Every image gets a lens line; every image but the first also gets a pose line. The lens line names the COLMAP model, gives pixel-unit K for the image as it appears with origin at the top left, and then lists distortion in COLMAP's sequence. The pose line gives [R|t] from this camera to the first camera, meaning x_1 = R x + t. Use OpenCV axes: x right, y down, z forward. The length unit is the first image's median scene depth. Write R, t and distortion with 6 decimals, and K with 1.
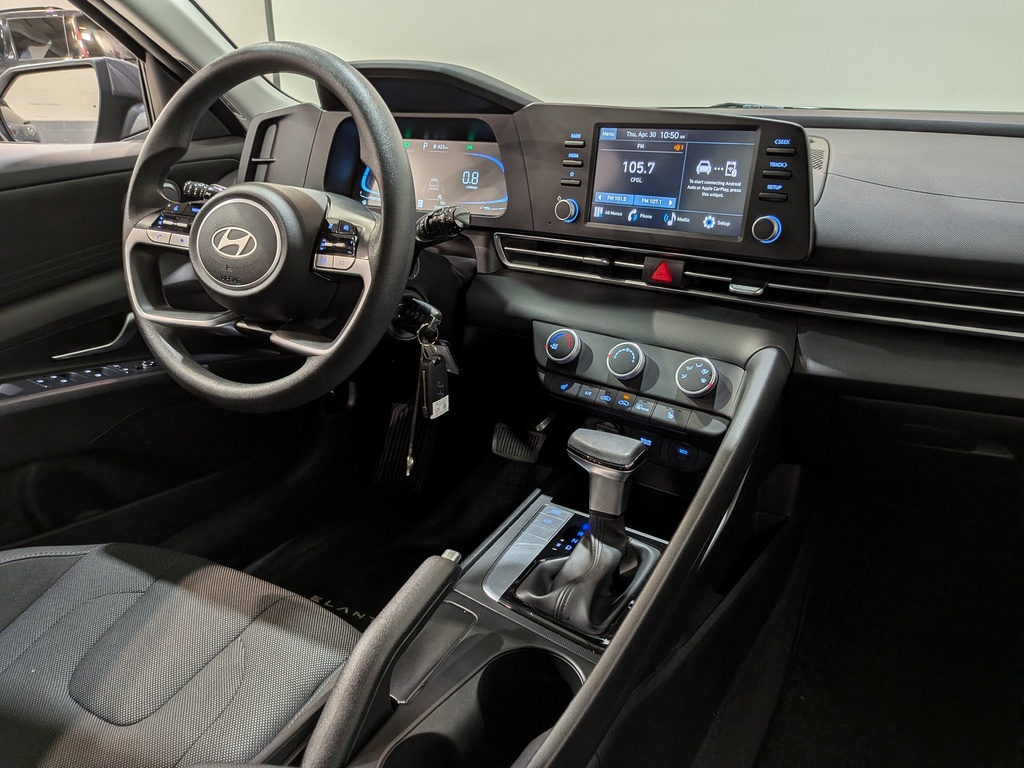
lens RADIAL K [[738.2, 0, 501.0], [0, 738.2, 398.1], [0, 0, 1]] dist [0.084963, -0.149657]
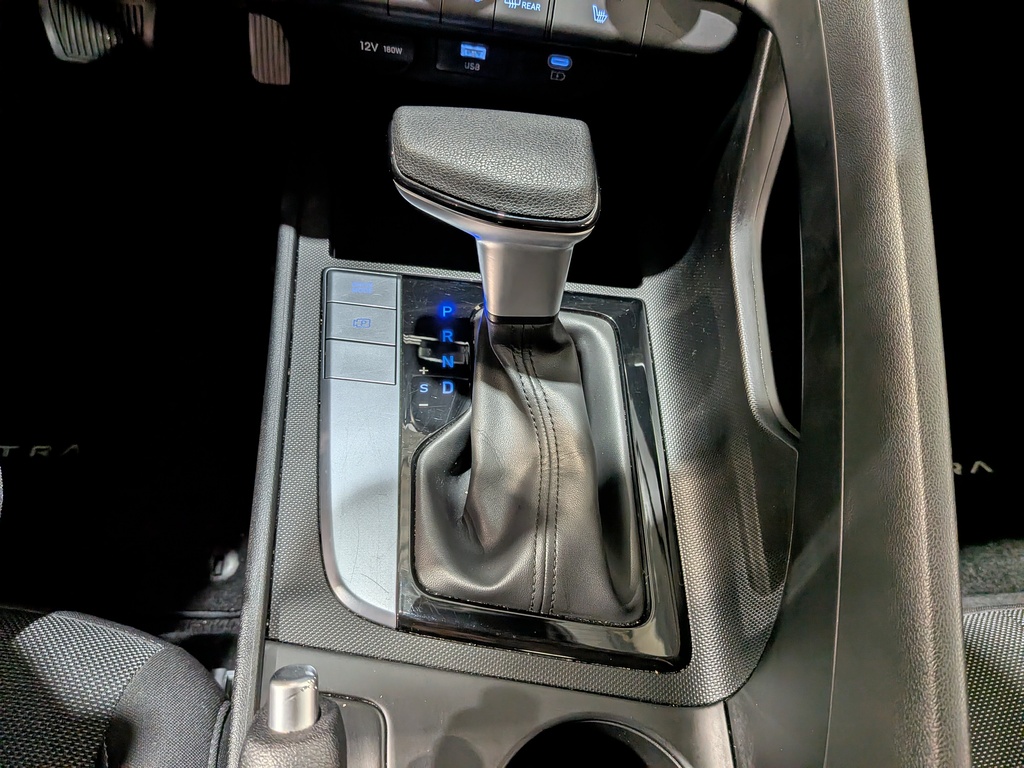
lens RADIAL K [[746.7, 0, 512.1], [0, 746.7, 400.3], [0, 0, 1]] dist [0.005577, -0.000920]
pose [[0.845696, -0.411885, 0.339338, -0.034849], [0.105940, 0.752779, 0.649692, -0.084932], [-0.523044, -0.513492, 0.680257, 0.615559]]
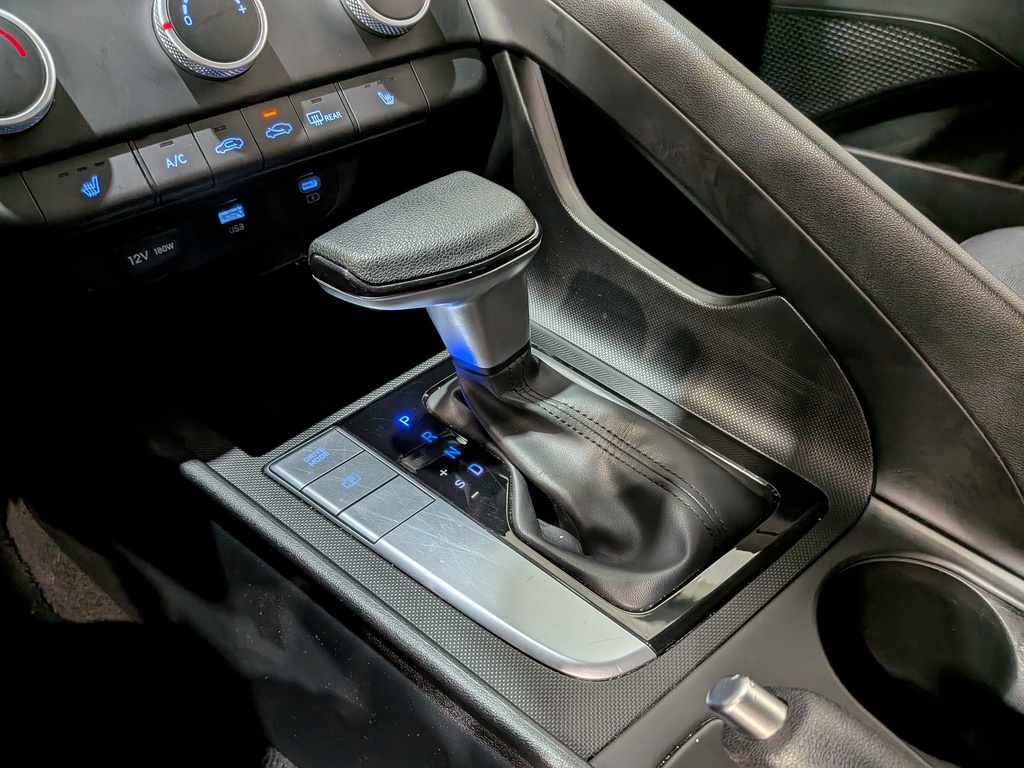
lens RADIAL K [[738.2, 0, 501.0], [0, 738.2, 398.1], [0, 0, 1]] dist [0.084963, -0.149657]
pose [[0.206389, -0.698961, 0.684732, -0.175019], [0.328813, 0.708646, 0.624262, -0.099750], [-0.921567, 0.096307, 0.376084, 0.759881]]
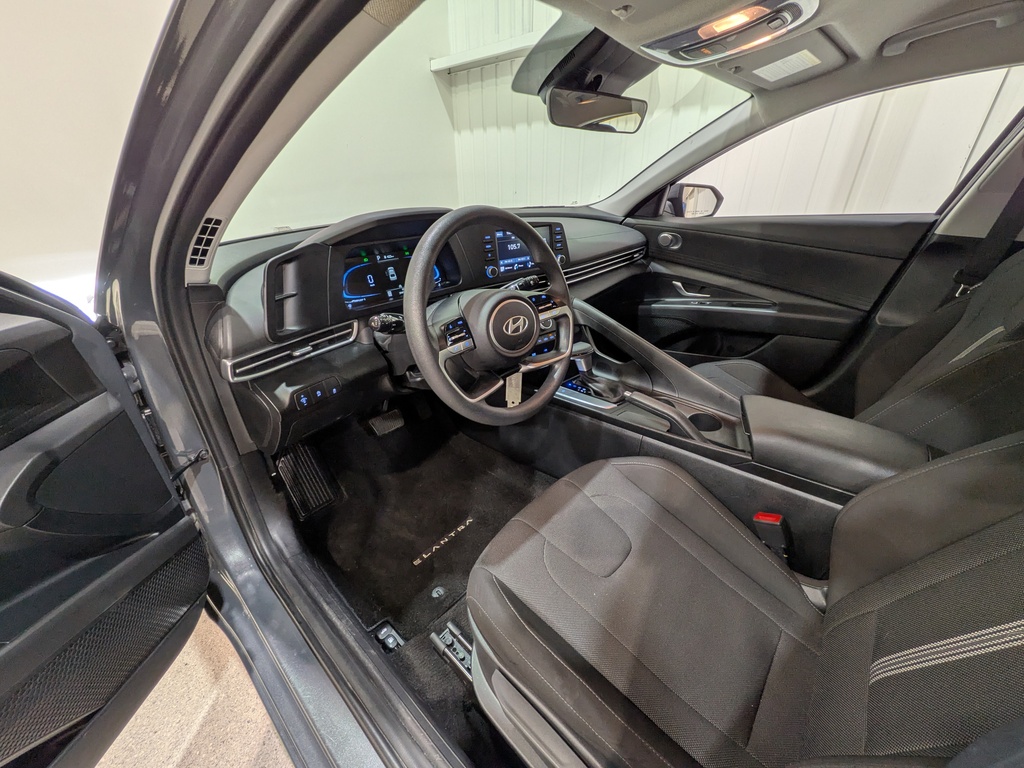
lens RADIAL K [[400.9, 0, 512.0], [0, 400.9, 384.0], [0, 0, 1]] dist [-0.000012, -0.000076]
pose [[0.237328, -0.452116, 0.859806, -1.126457], [0.373647, 0.859487, 0.348812, -0.387514], [-0.896696, 0.238482, 0.372912, 0.645719]]
